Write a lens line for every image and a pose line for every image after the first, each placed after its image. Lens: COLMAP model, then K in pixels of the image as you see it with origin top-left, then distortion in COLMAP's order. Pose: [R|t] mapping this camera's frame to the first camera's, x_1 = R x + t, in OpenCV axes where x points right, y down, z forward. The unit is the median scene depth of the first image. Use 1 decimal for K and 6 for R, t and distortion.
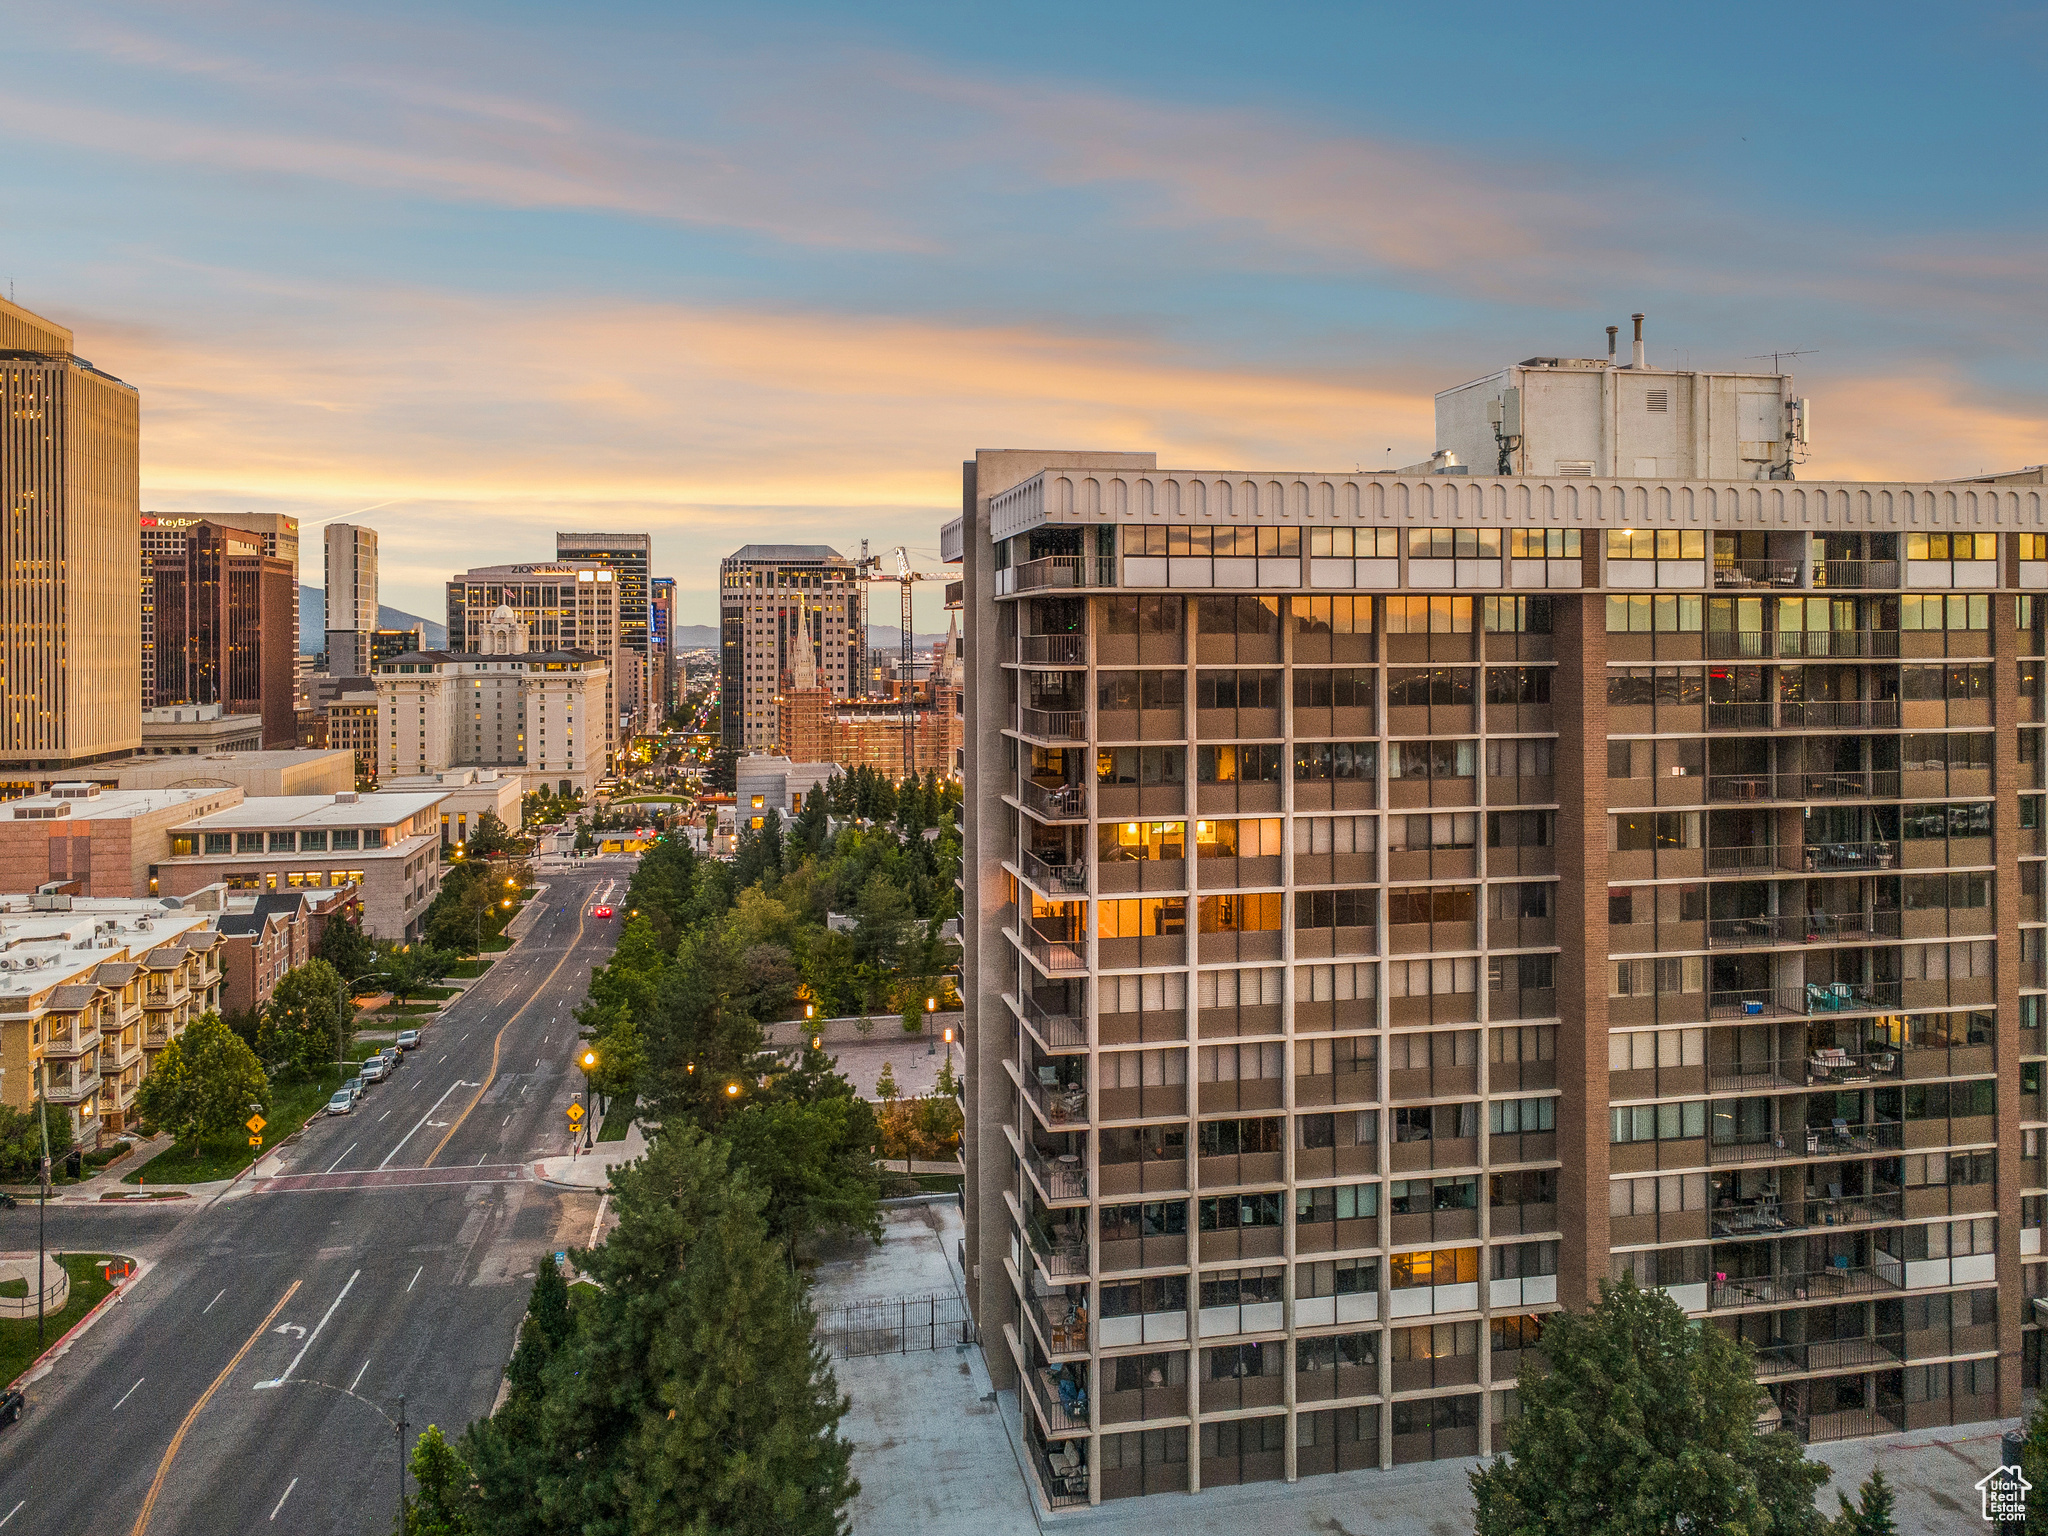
lens RADIAL K [[1478.8, 0, 1021.7], [0, 1478.8, 648.6], [0, 0, 1]] dist [0.005621, -0.001280]
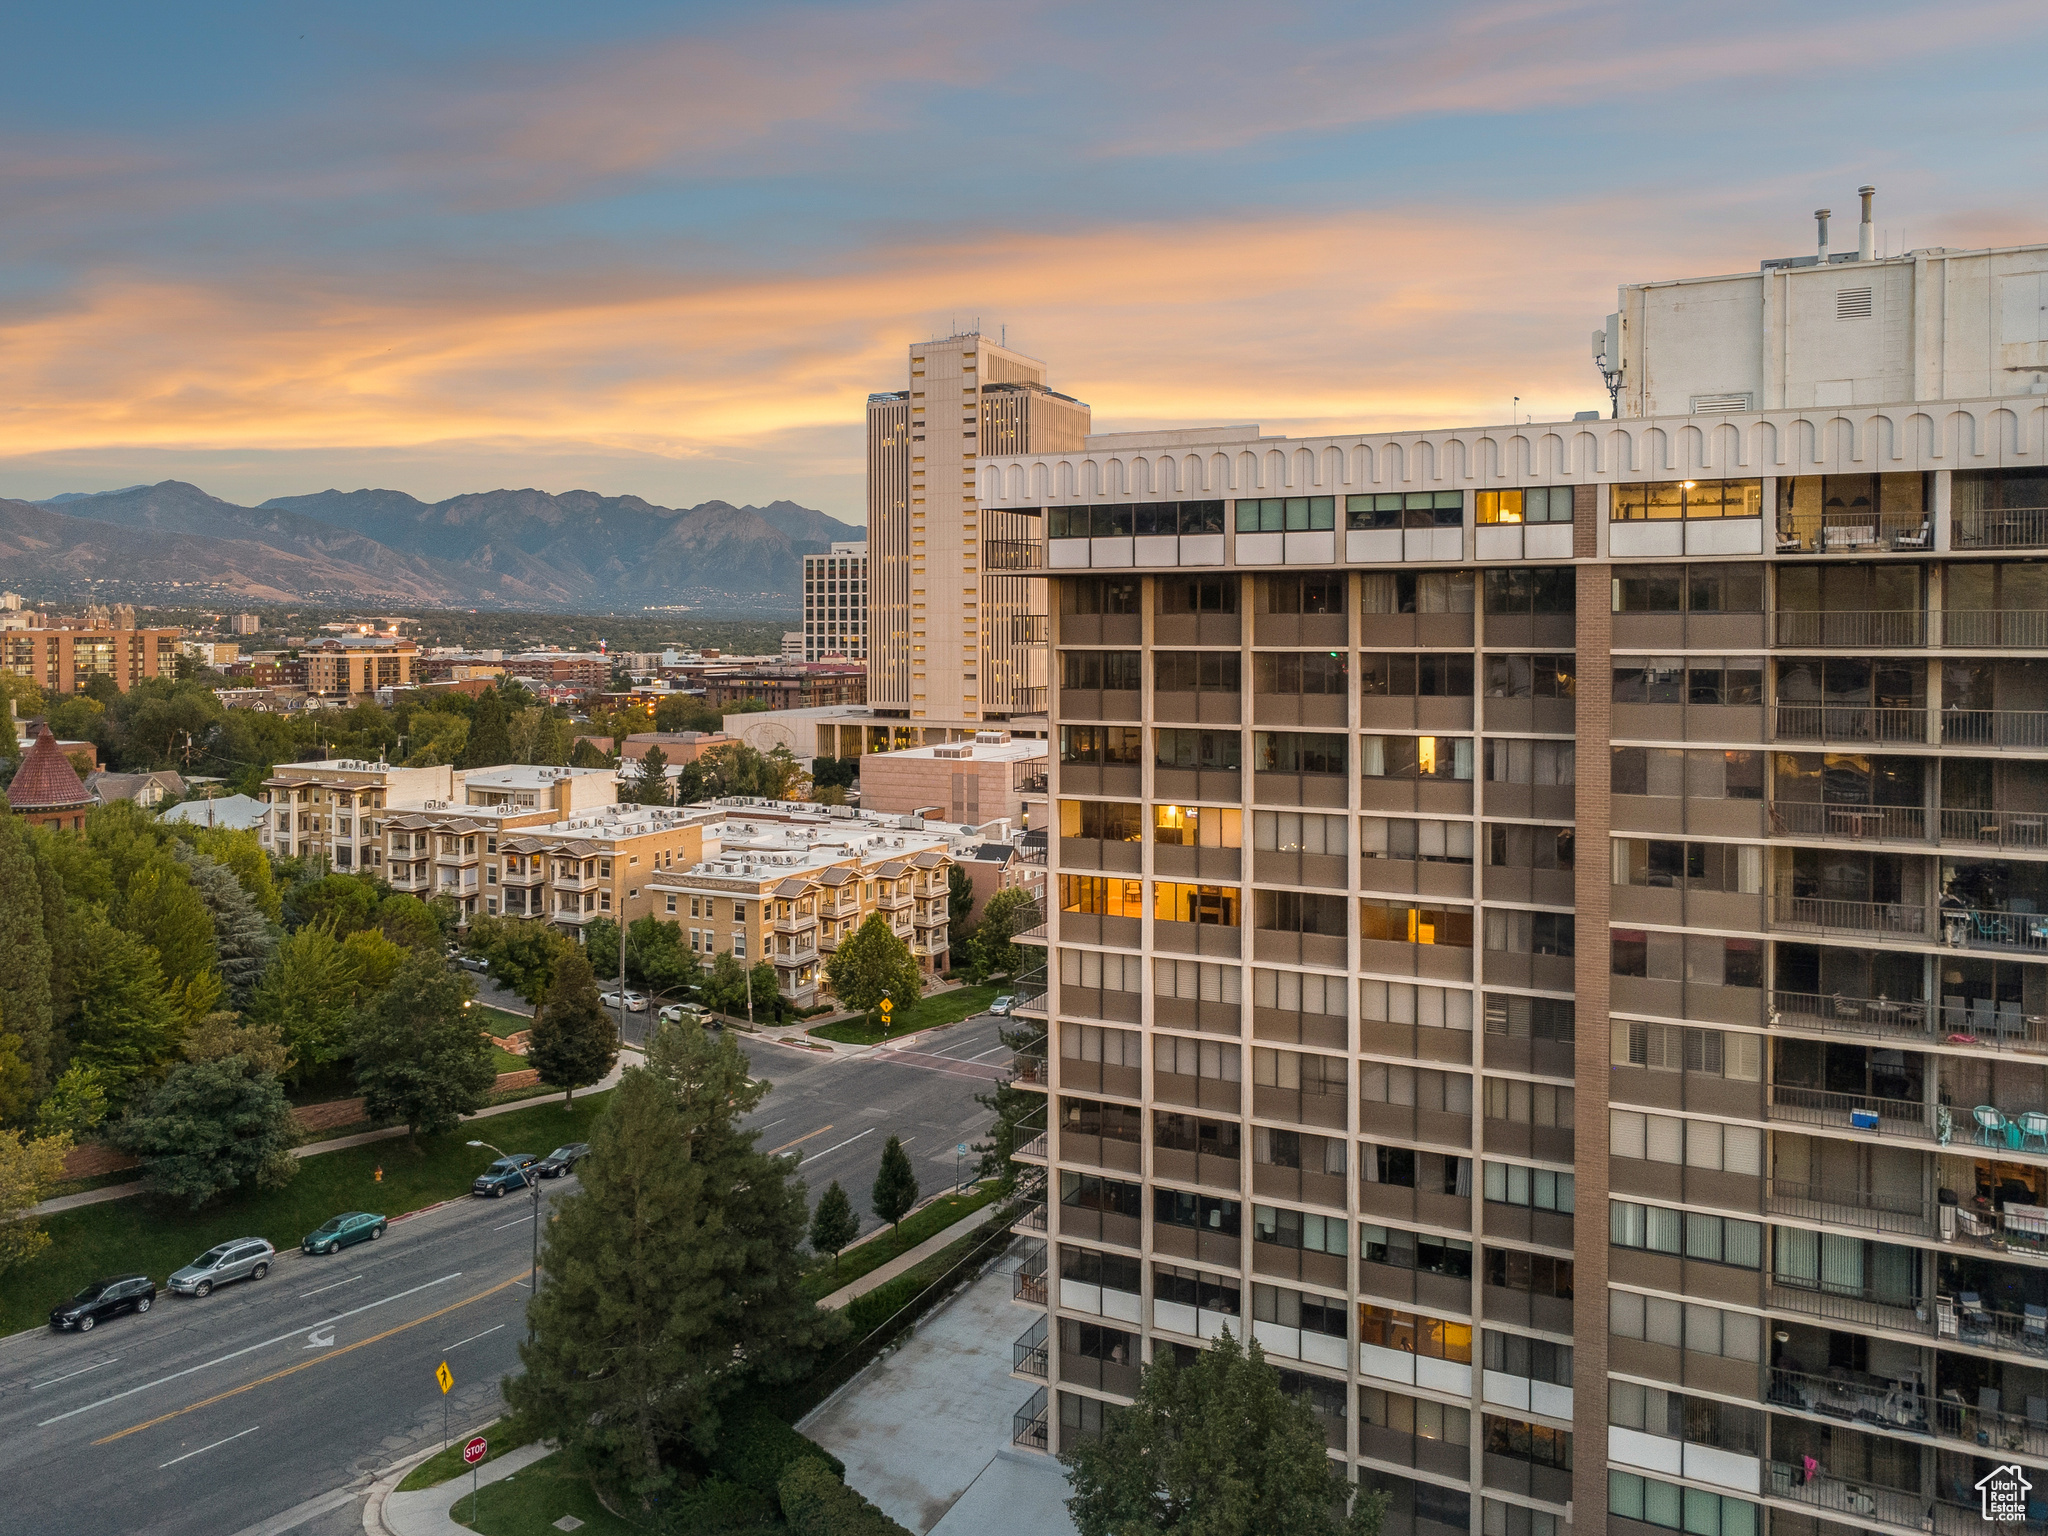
lens RADIAL K [[1478.8, 0, 1021.7], [0, 1478.8, 648.6], [0, 0, 1]] dist [0.005621, -0.001280]
pose [[0.792155, 0.014310, -0.610152, 0.620474], [-0.004547, 0.999836, 0.017547, -0.003954], [0.610302, -0.011126, 0.792090, 0.162133]]
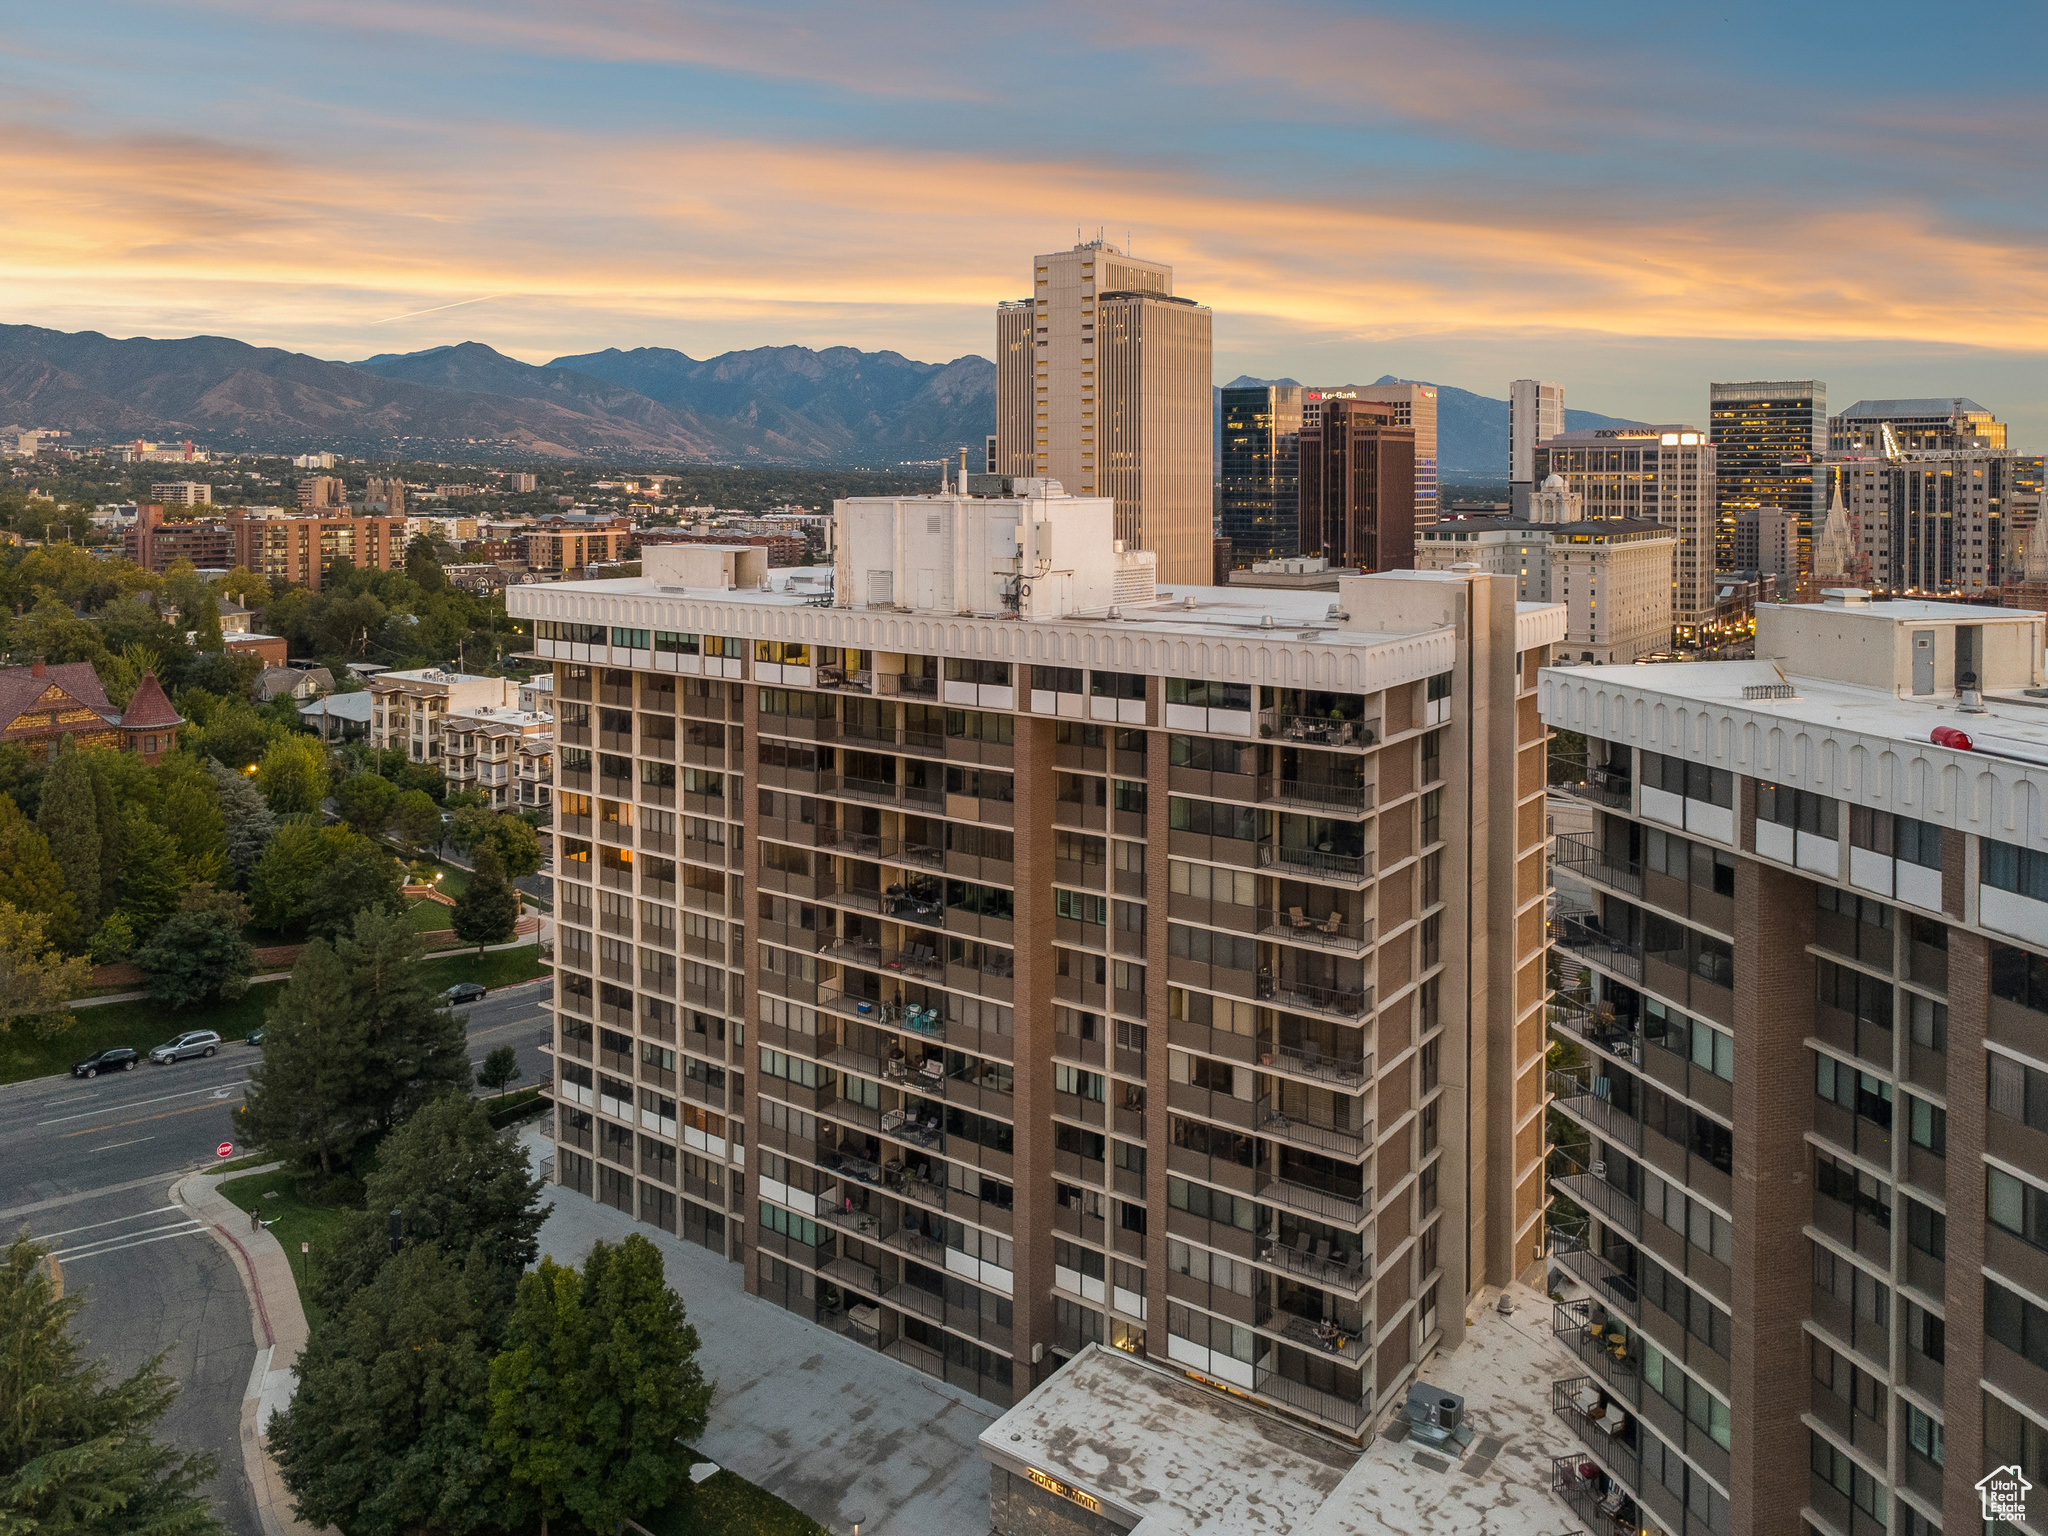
lens RADIAL K [[1517.2, 0, 1015.6], [0, 1517.2, 509.4], [0, 0, 1]] dist [0.001611, 0.002502]
pose [[0.673253, 0.021221, -0.739108, 1.597410], [-0.007540, 0.999733, 0.021835, -0.233601], [0.739374, -0.009128, 0.673233, 0.203987]]
